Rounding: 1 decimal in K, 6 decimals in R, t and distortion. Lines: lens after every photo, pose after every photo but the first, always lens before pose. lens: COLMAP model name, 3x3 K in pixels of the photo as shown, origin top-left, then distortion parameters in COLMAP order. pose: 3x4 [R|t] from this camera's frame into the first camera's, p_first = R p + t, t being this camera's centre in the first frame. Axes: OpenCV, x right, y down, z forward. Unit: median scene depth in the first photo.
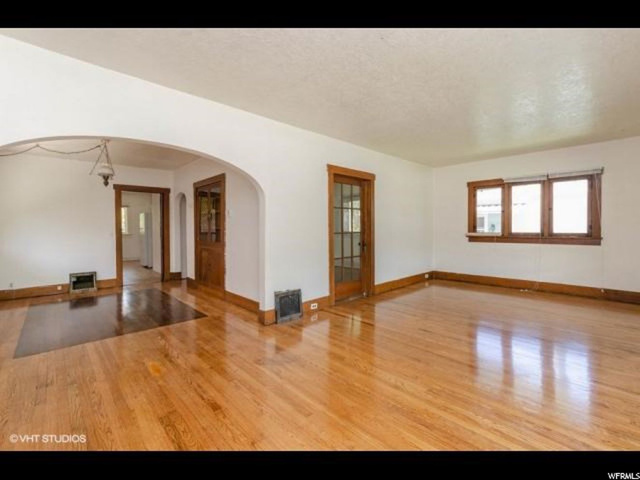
lens RADIAL K [[290.4, 0, 322.9], [0, 290.4, 231.7], [0, 0, 1]] dist [0.000451, 0.000570]
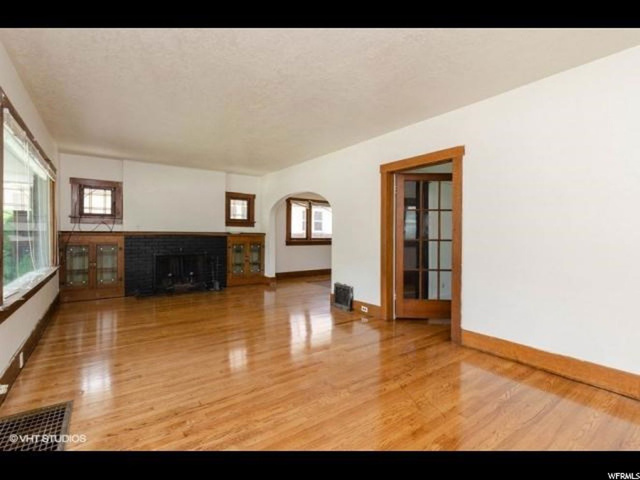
lens RADIAL K [[300.0, 0, 324.2], [0, 300.0, 238.0], [0, 0, 1]] dist [0.003523, 0.000673]
pose [[-0.116644, 0.019584, -0.992981, 0.711738], [-0.022492, 0.999497, 0.022354, -0.010097], [0.992919, 0.024941, -0.116145, 0.671110]]
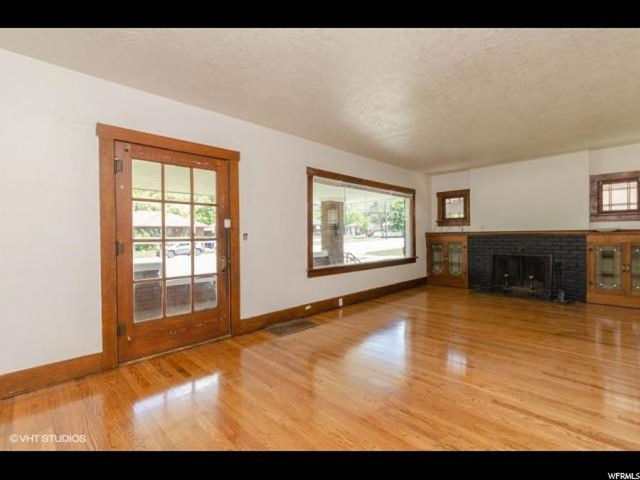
lens RADIAL K [[300.0, 0, 324.2], [0, 300.0, 238.0], [0, 0, 1]] dist [0.003523, 0.000673]
pose [[-0.999287, 0.020569, -0.031654, 0.413429], [0.019768, 0.999482, 0.025413, -0.011100], [0.032160, 0.024769, -0.999176, 0.988778]]
